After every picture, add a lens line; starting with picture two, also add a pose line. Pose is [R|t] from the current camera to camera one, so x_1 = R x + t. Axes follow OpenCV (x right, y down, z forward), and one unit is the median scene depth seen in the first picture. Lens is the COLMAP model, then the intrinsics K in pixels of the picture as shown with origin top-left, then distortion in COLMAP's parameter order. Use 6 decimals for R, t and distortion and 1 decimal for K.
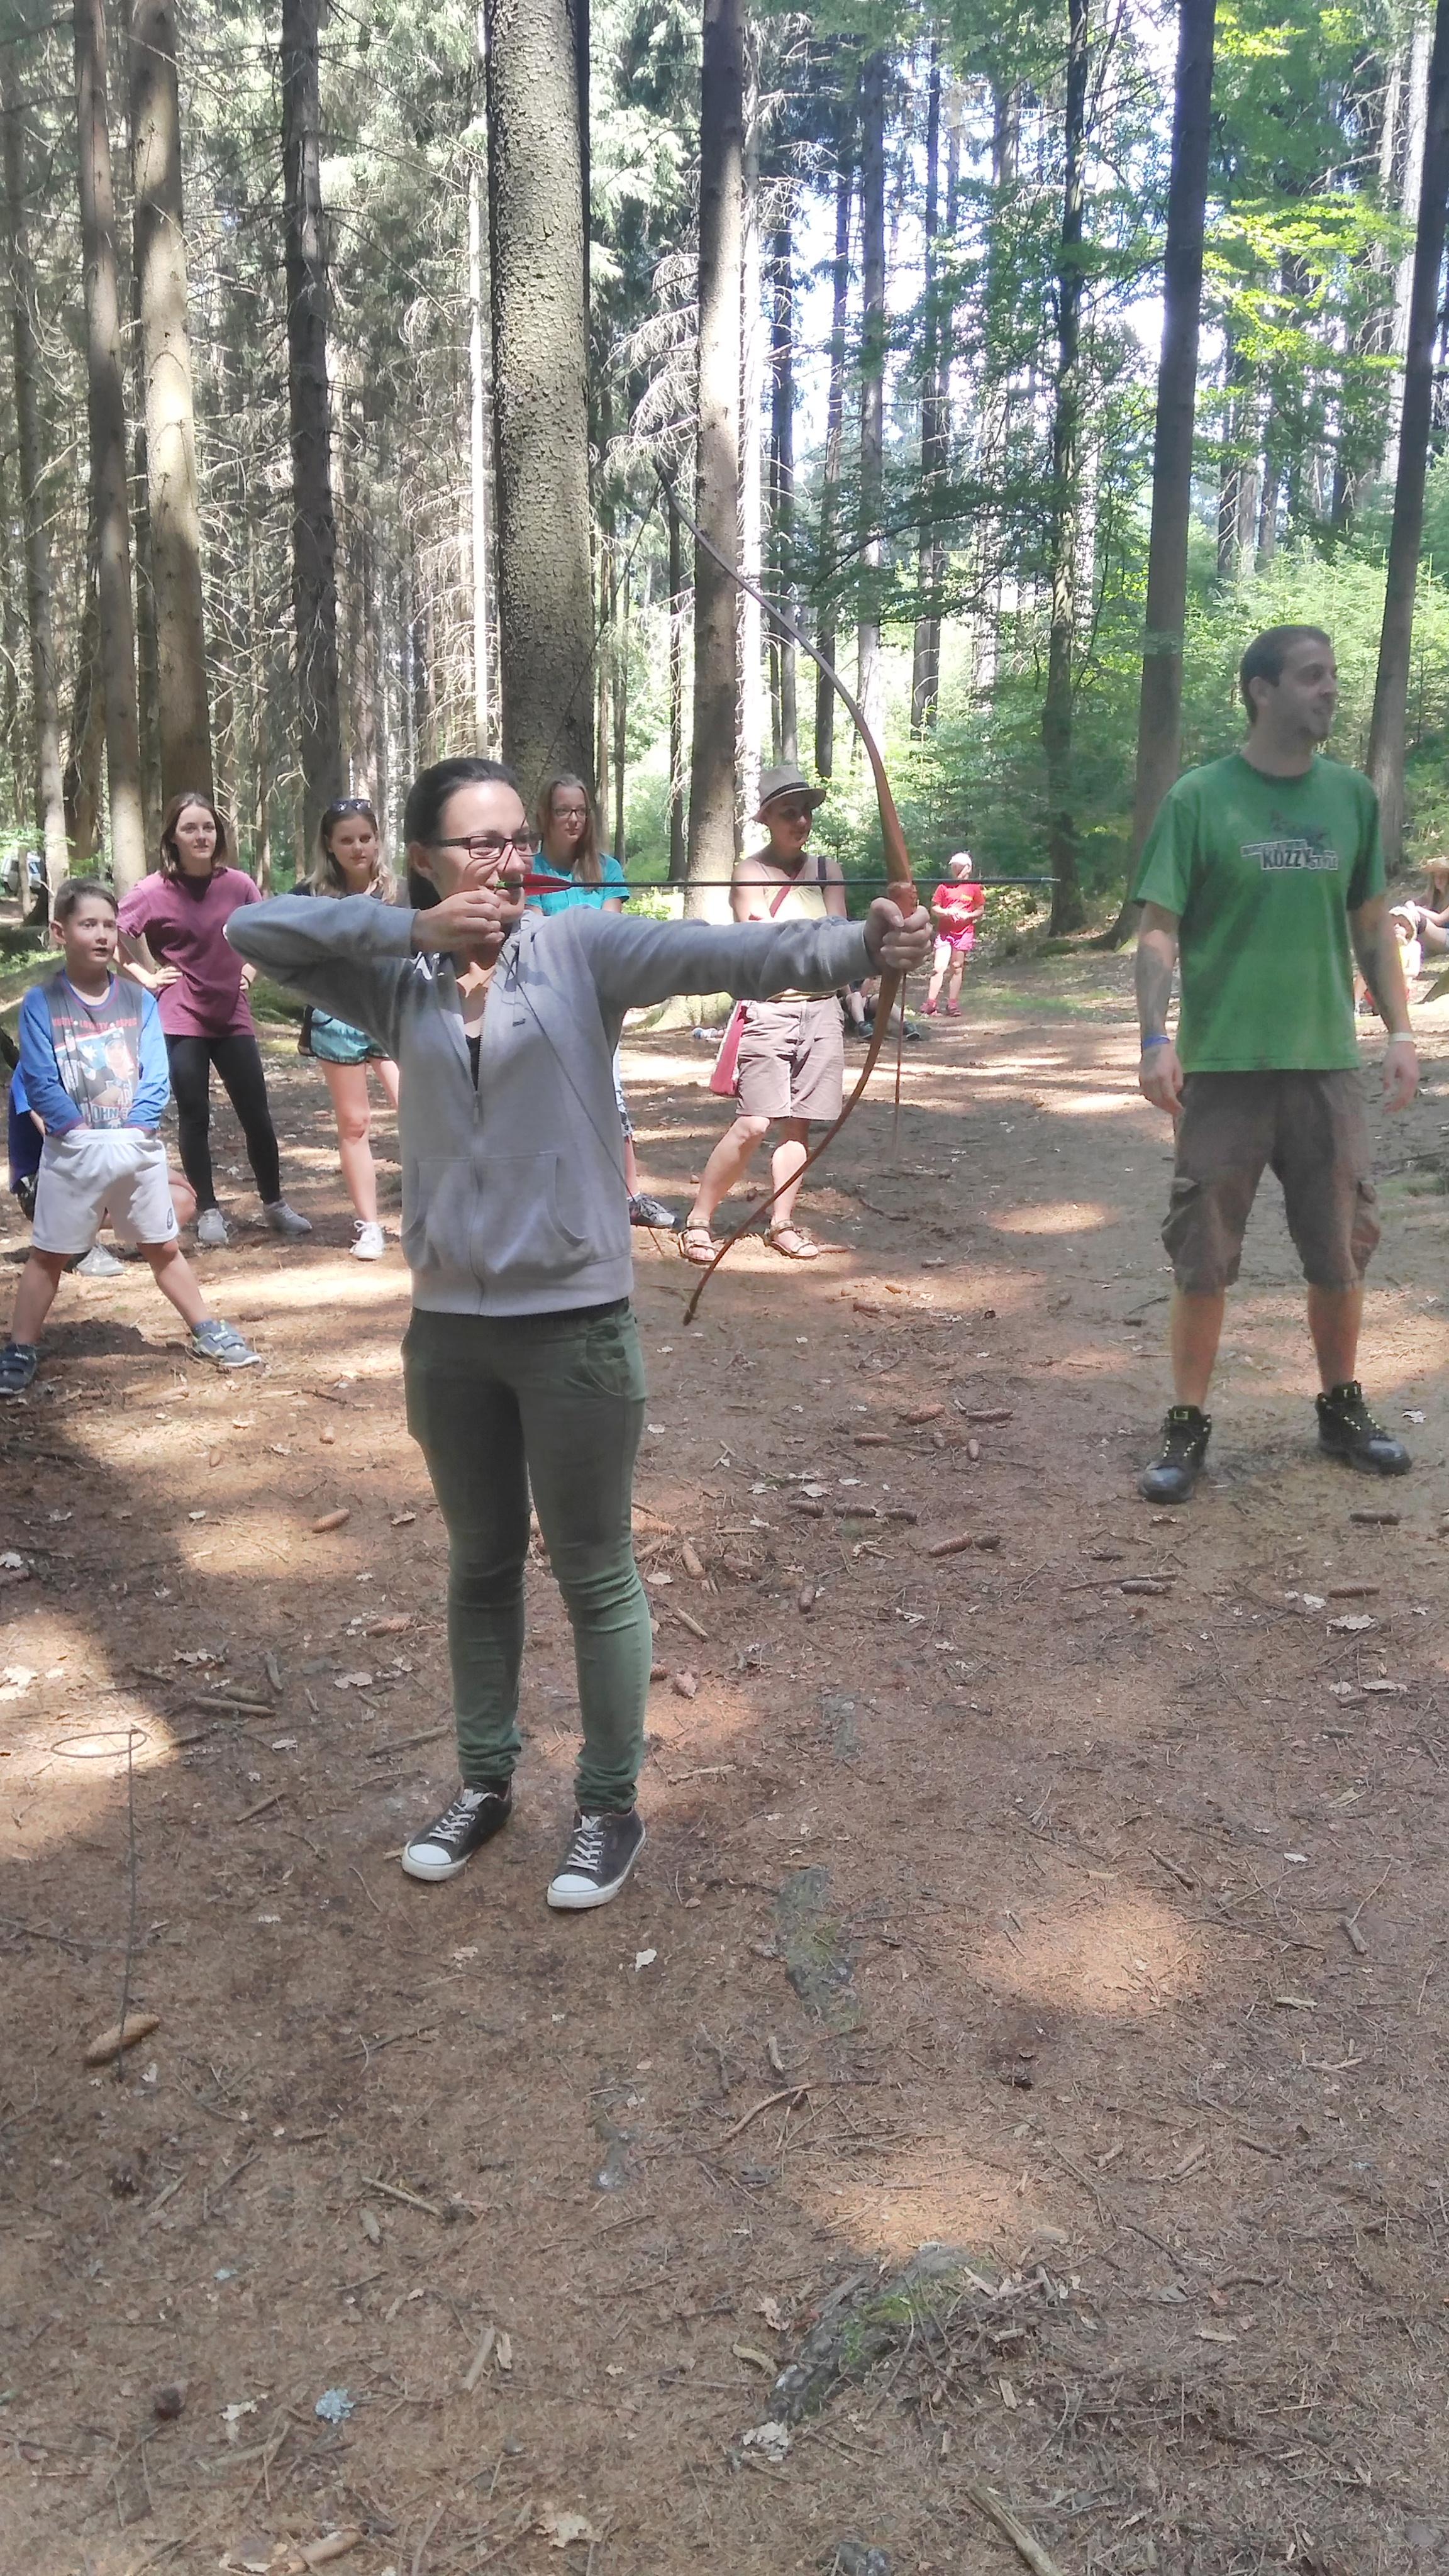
lens RADIAL K [[2162.2, 0, 704.3], [0, 2162.2, 1291.1], [0, 0, 1]] dist [0.098090, -0.140788]
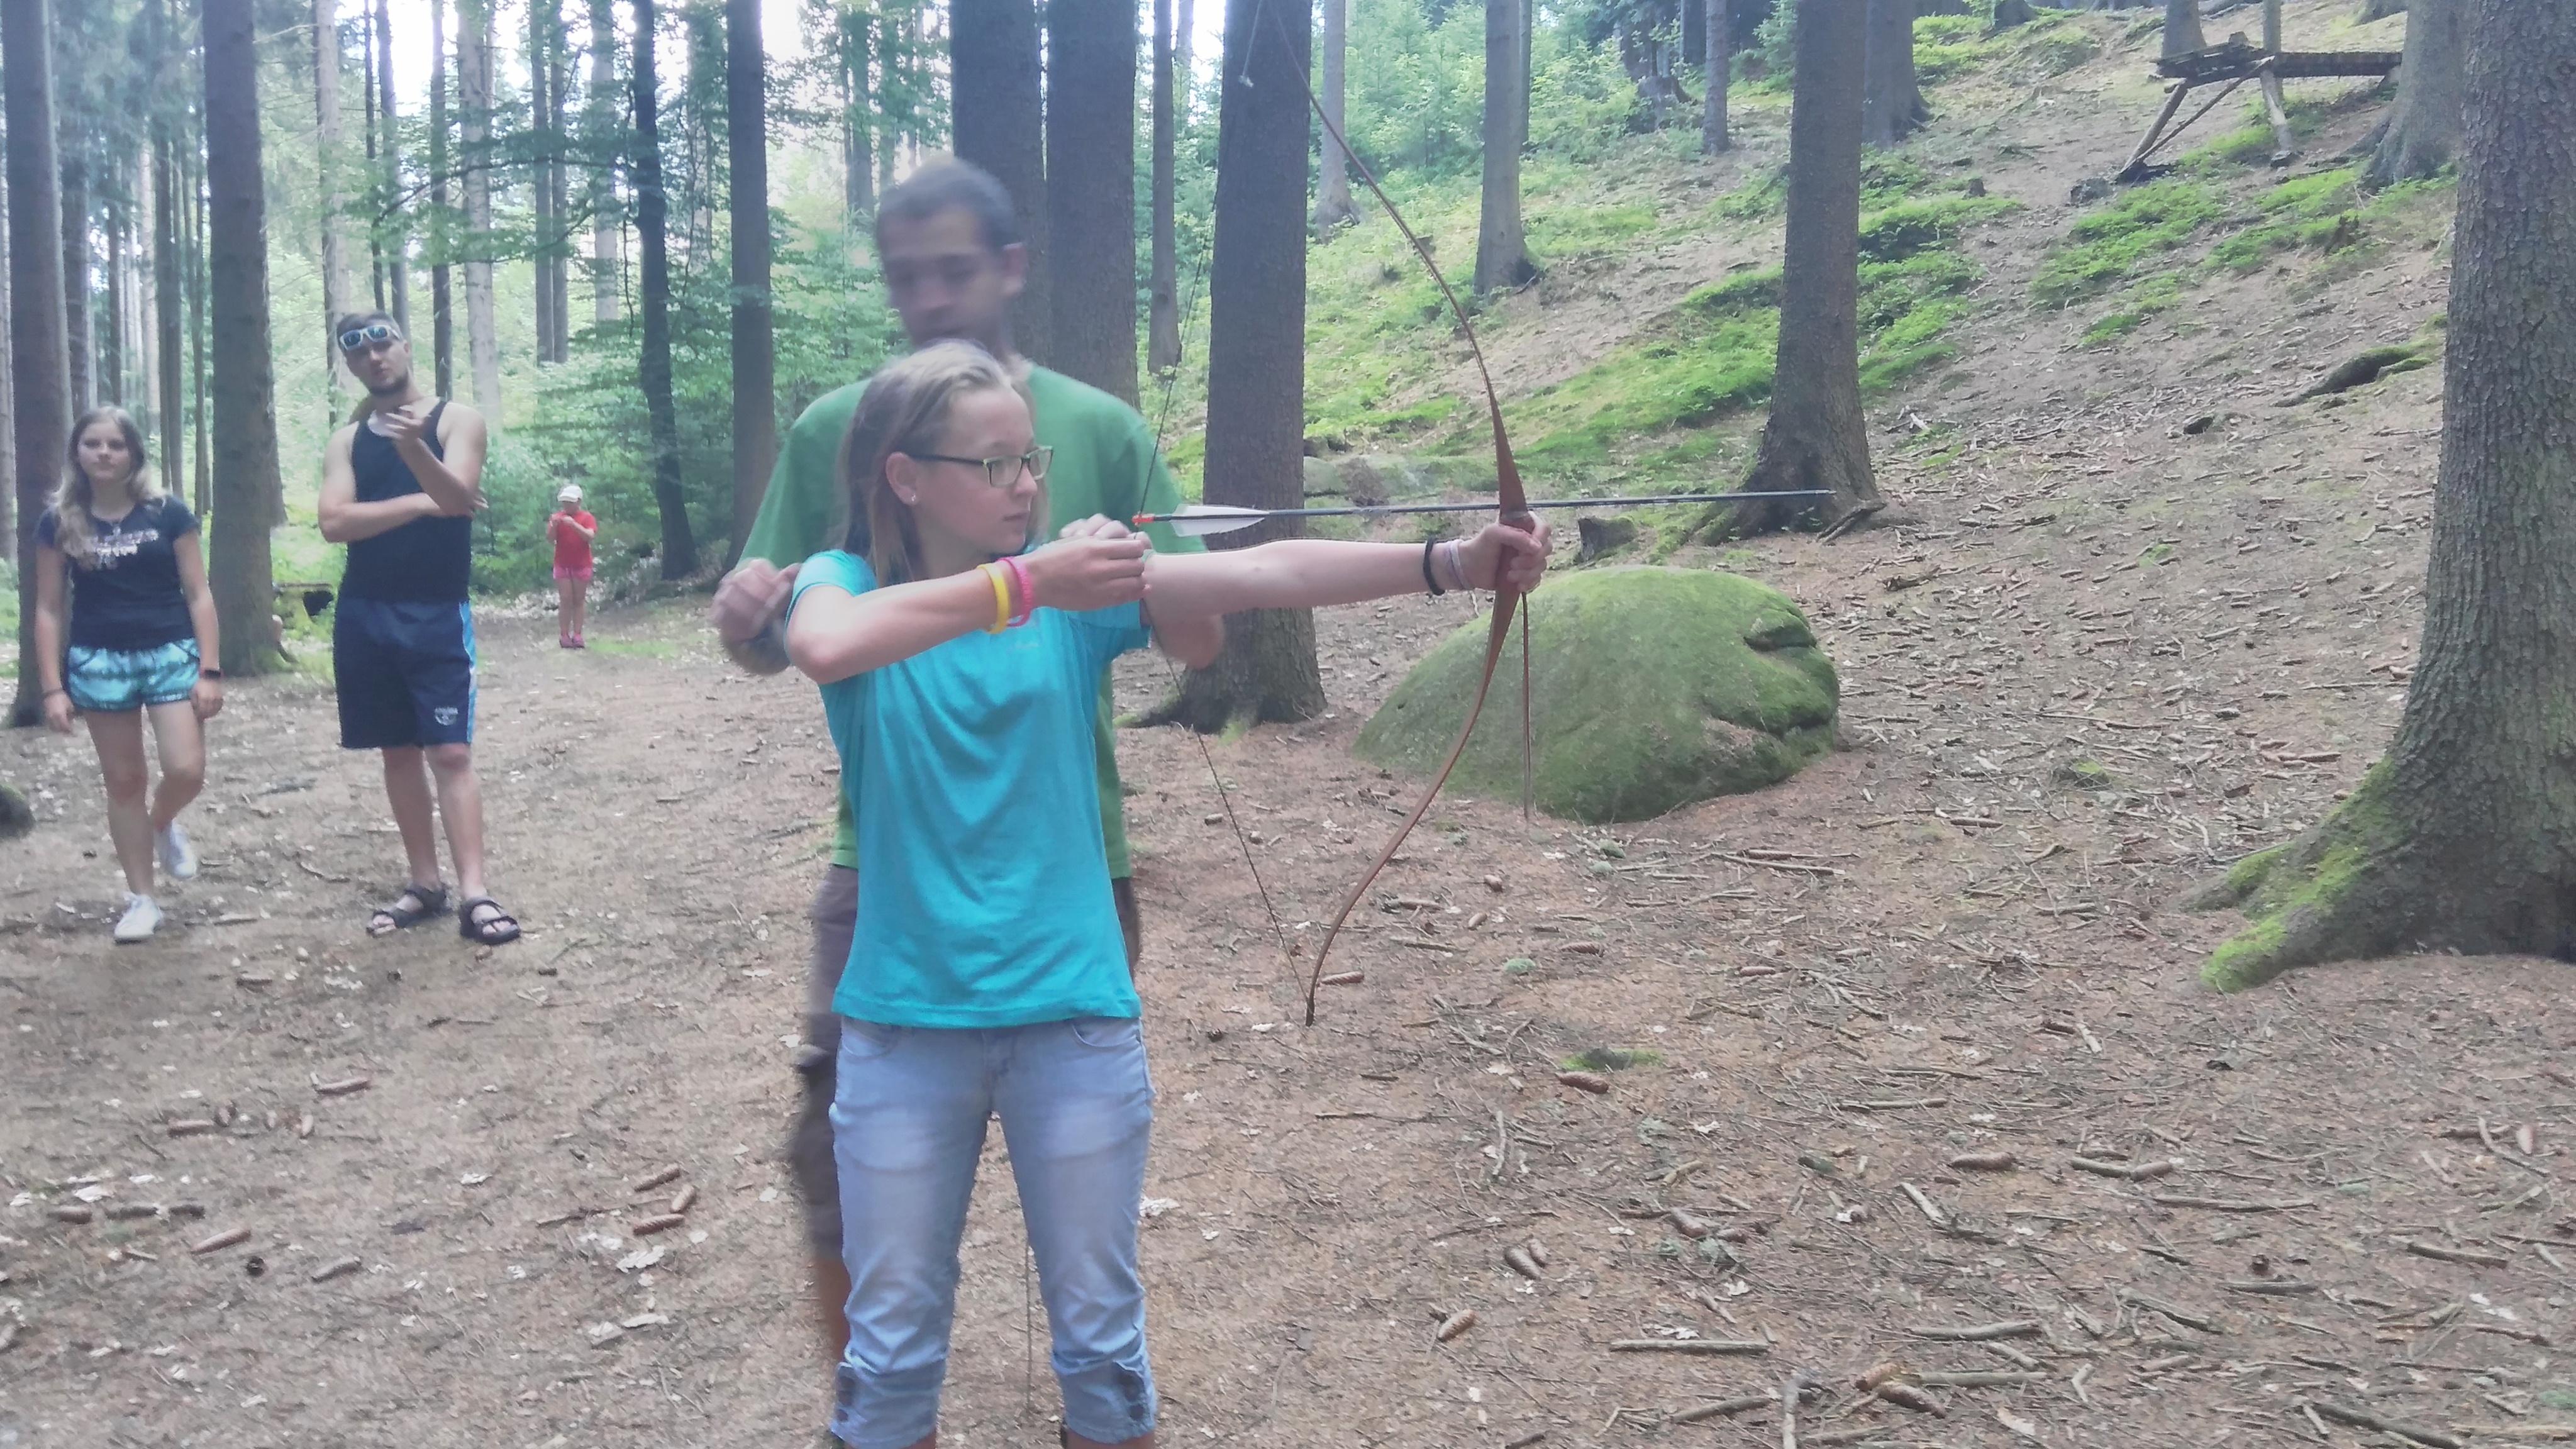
lens RADIAL K [[2162.2, 0, 1300.1], [0, 2162.2, 707.9], [0, 0, 1]] dist [0.098090, -0.140788]
pose [[0.915403, -0.034836, 0.401028, 0.147882], [0.075714, 0.993367, -0.086539, 0.009020], [-0.395354, 0.109582, 0.911969, -0.048339]]
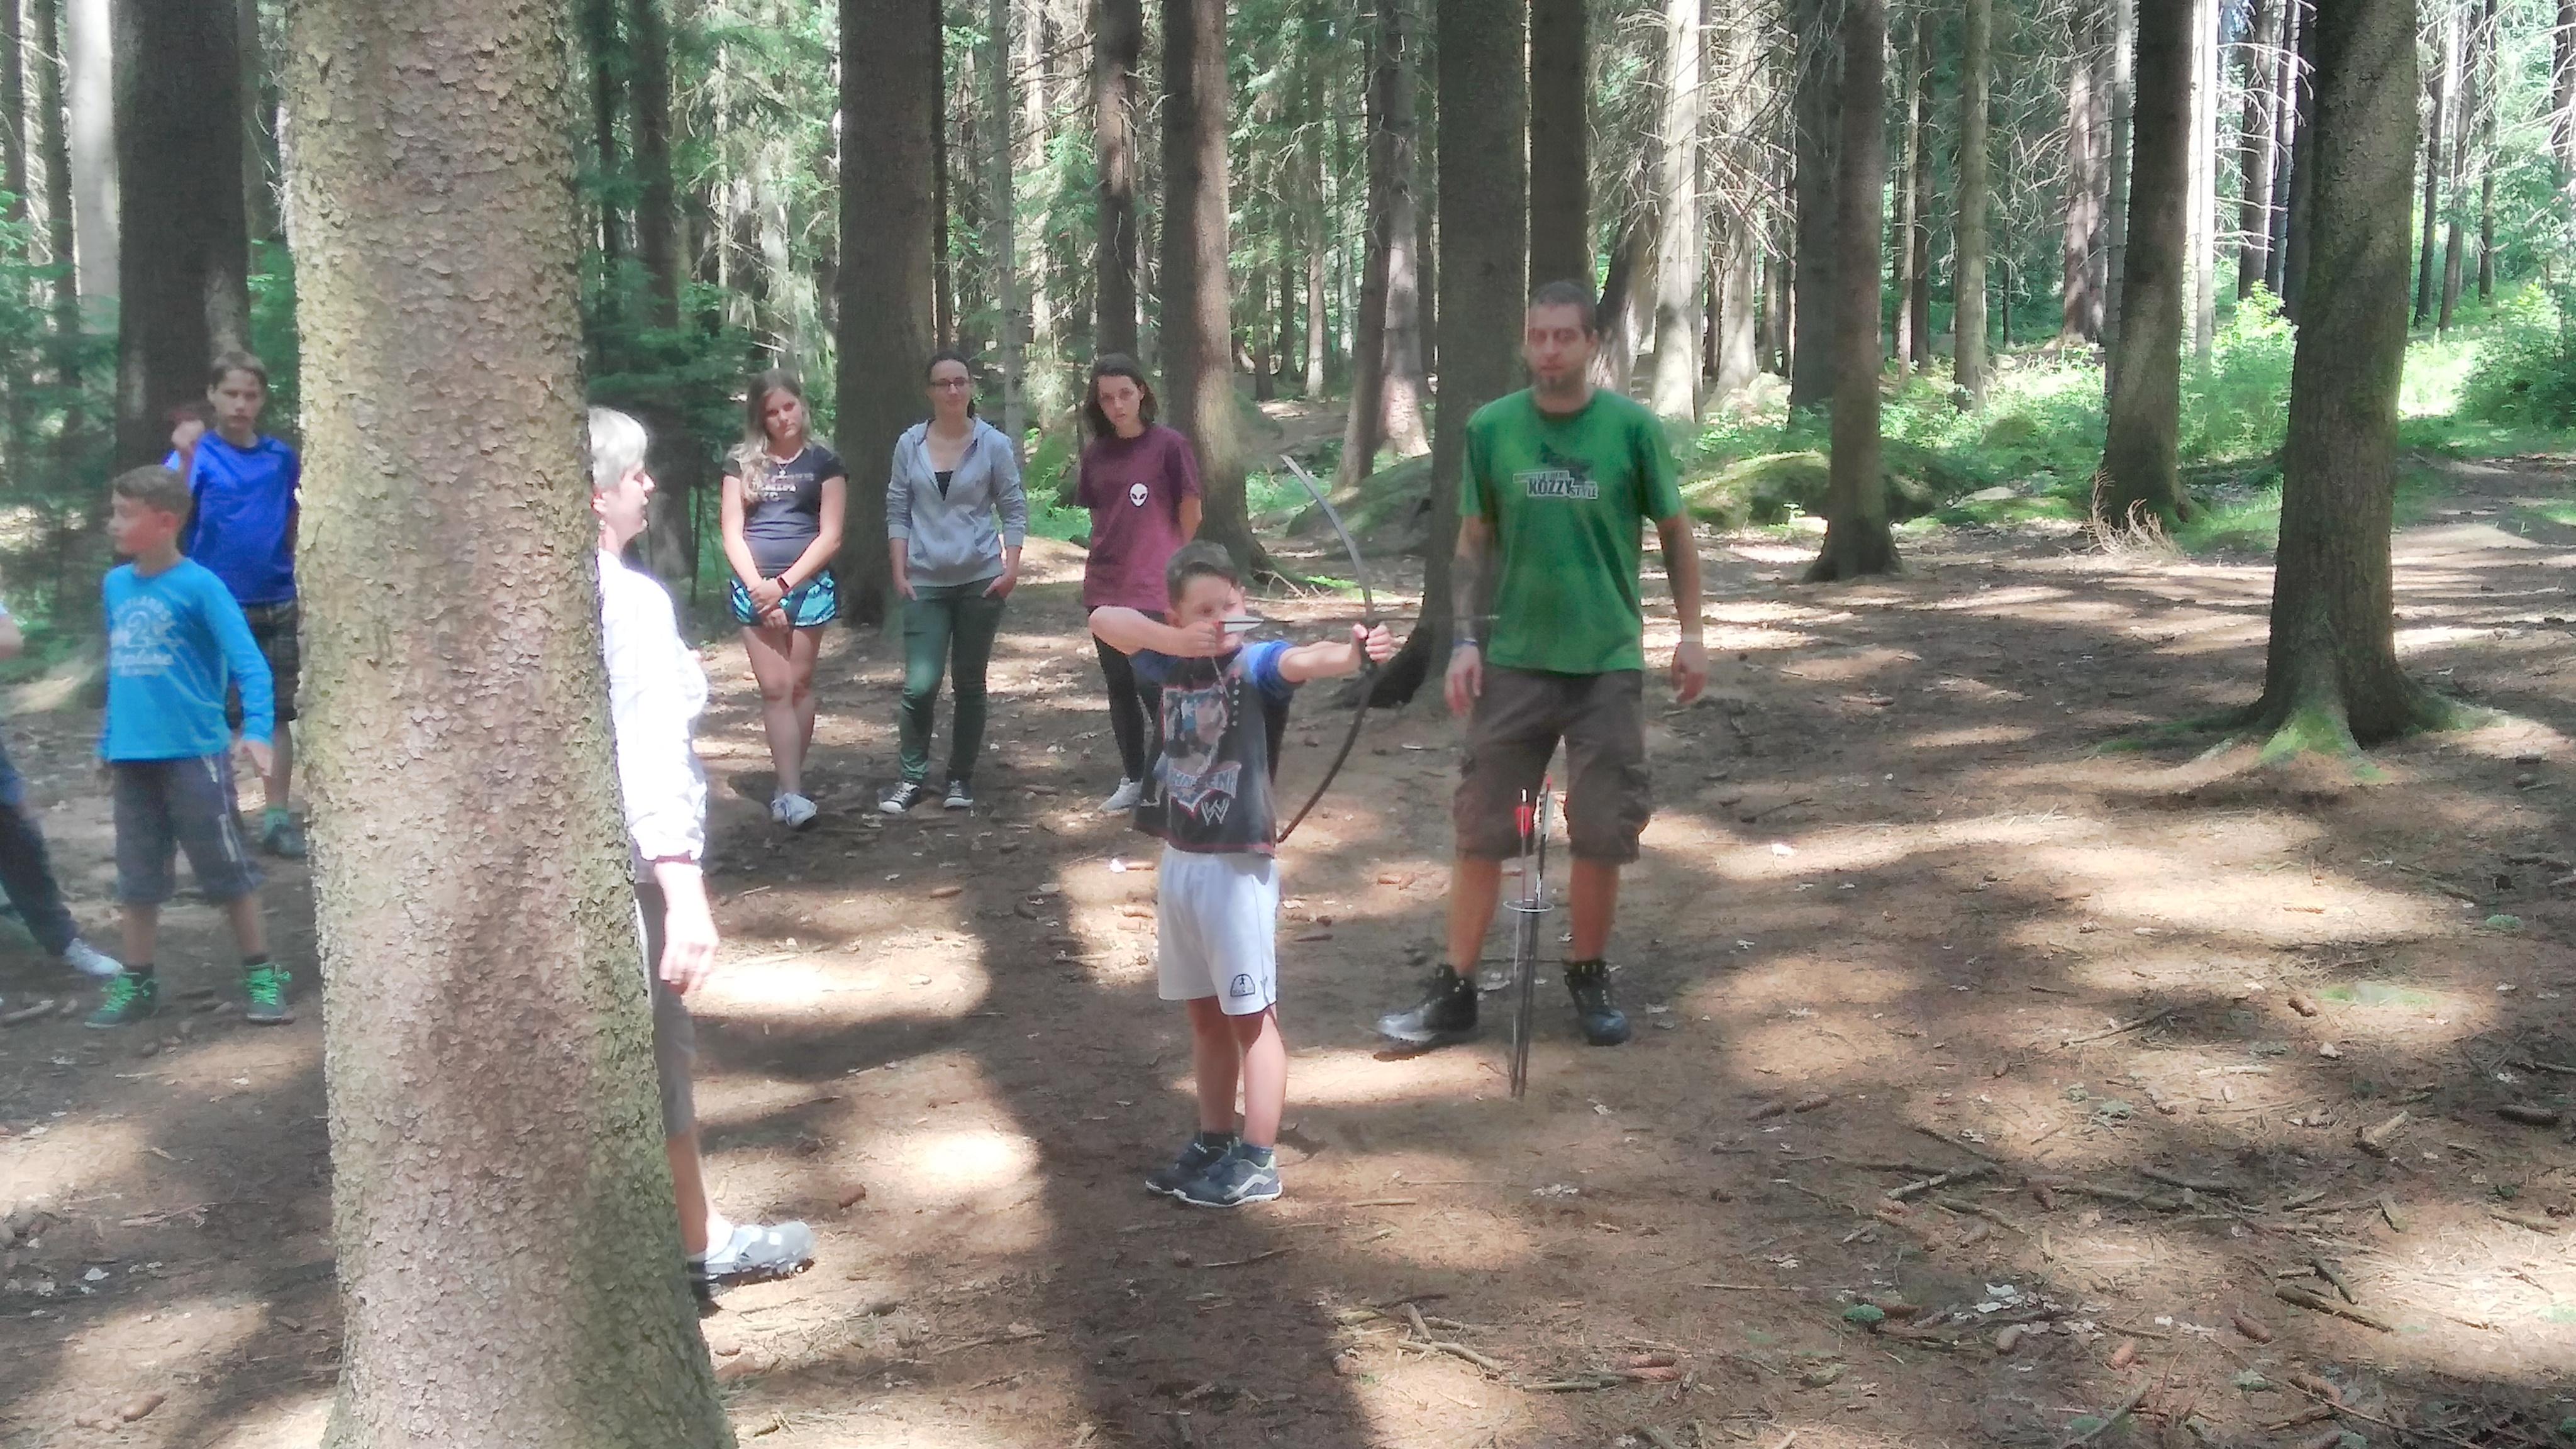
lens RADIAL K [[3259.5, 0, 1288.2], [0, 3259.5, 708.7], [0, 0, 1]] dist [0.060576, 0.000000]
pose [[0.909448, 0.040005, -0.413890, 0.847511], [-0.065467, 0.996723, -0.047514, 0.067431], [0.410633, 0.070308, 0.909086, -0.797514]]
